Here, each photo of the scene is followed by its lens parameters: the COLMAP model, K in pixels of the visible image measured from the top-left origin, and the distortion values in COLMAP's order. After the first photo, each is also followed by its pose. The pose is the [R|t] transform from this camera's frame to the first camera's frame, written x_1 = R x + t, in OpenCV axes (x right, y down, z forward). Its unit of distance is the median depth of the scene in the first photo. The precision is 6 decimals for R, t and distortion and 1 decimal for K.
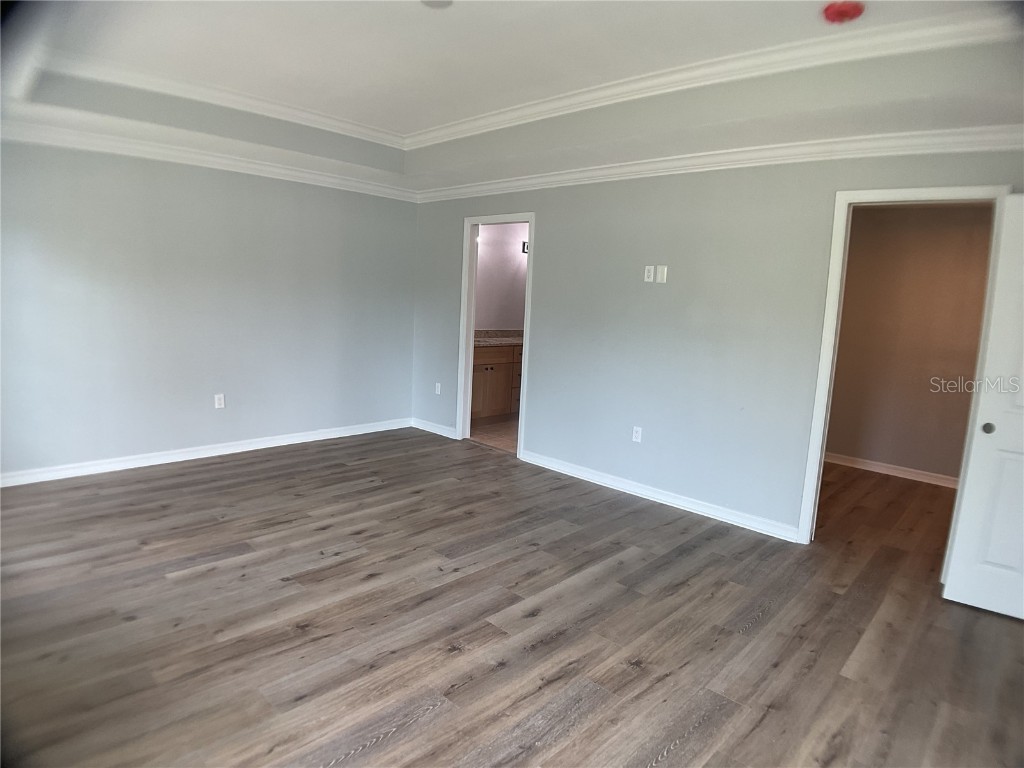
lens RADIAL K [[588.5, 0, 507.6], [0, 588.5, 381.5], [0, 0, 1]] dist [-0.077109, -0.012013]
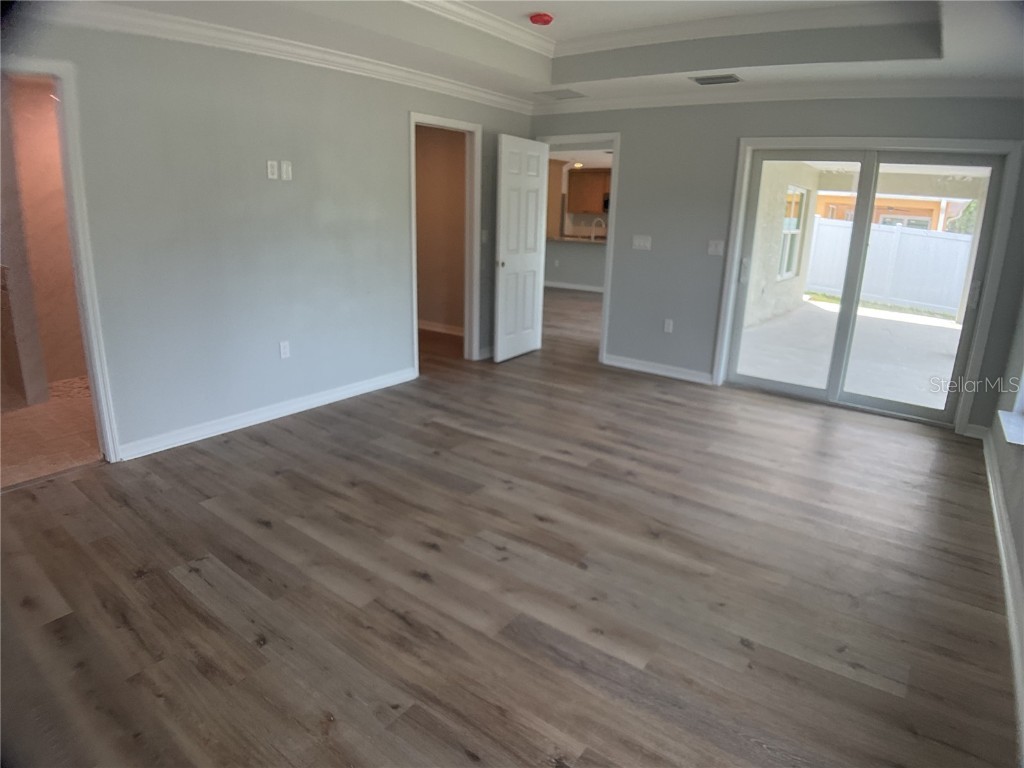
lens RADIAL K [[587.8, 0, 506.7], [0, 587.8, 390.0], [0, 0, 1]] dist [-0.089255, -0.003385]
pose [[-0.119127, -0.340041, 0.932835, -0.881856], [0.111827, 0.928952, 0.352906, -0.170963], [-0.986561, 0.146357, -0.072638, 0.927880]]
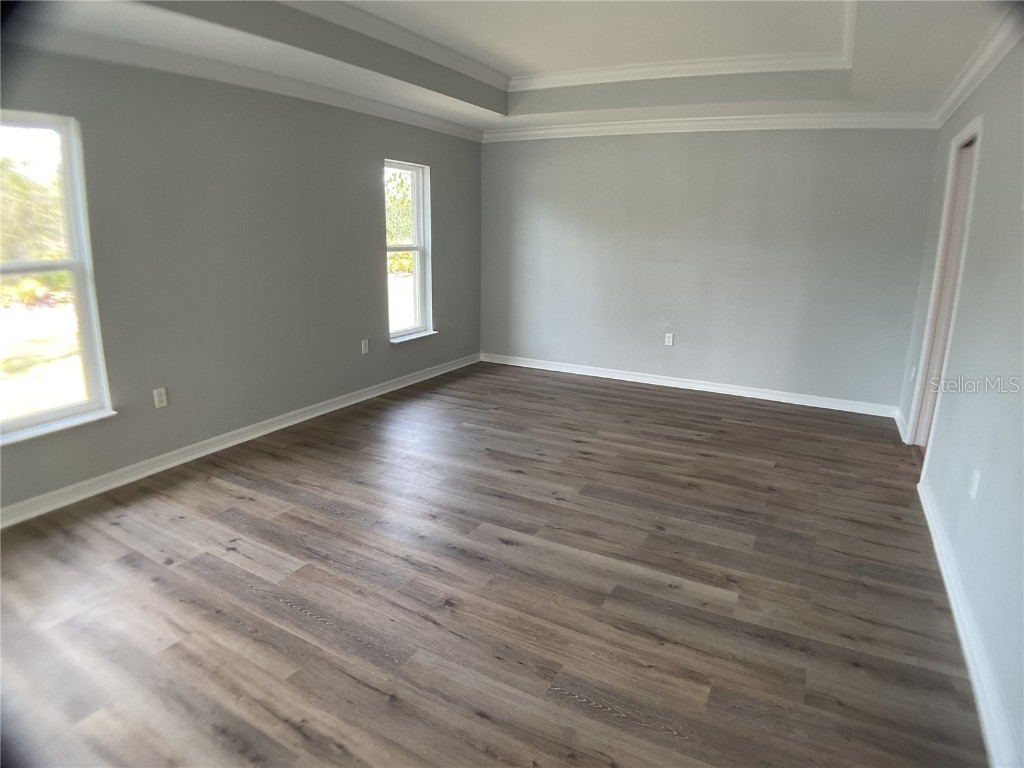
lens RADIAL K [[588.5, 0, 507.6], [0, 588.5, 381.5], [0, 0, 1]] dist [-0.077109, -0.012013]
pose [[0.259781, 0.193656, -0.946050, 0.745905], [-0.141755, 0.976720, 0.161009, -0.035811], [0.955206, 0.092280, 0.281185, 0.522195]]
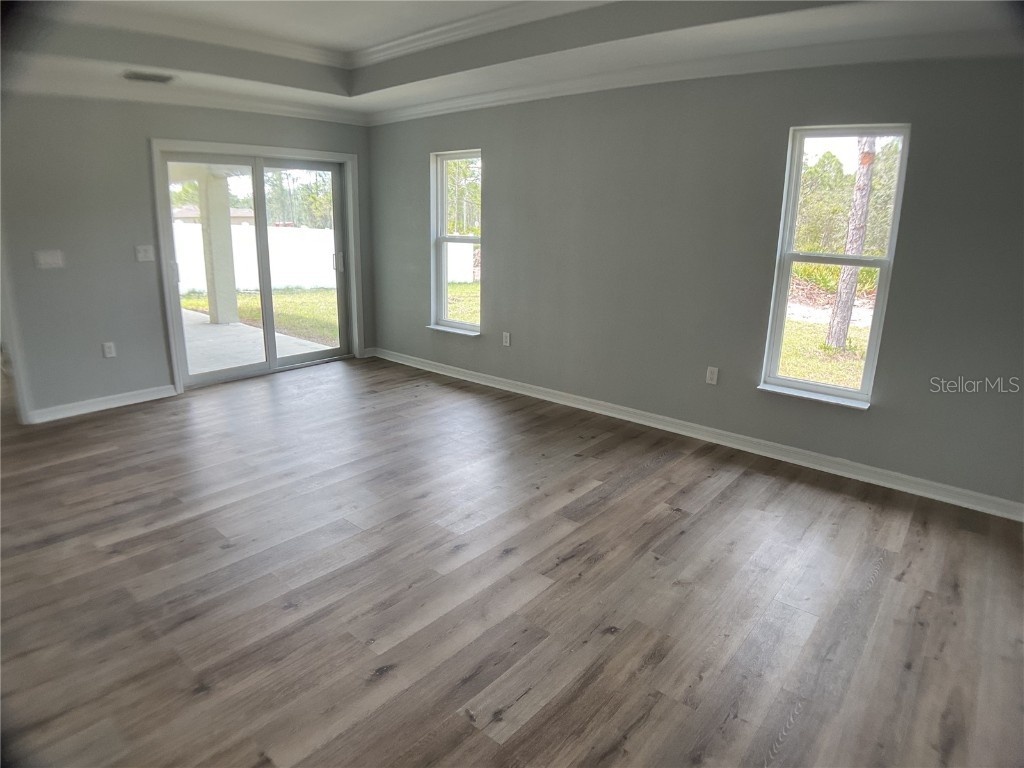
lens RADIAL K [[587.8, 0, 506.7], [0, 587.8, 390.0], [0, 0, 1]] dist [-0.089255, -0.003385]
pose [[-0.996092, -0.049355, -0.073251, -0.252472], [-0.075164, 0.909202, 0.409514, -0.242966], [0.046388, 0.413420, -0.909358, 1.602222]]
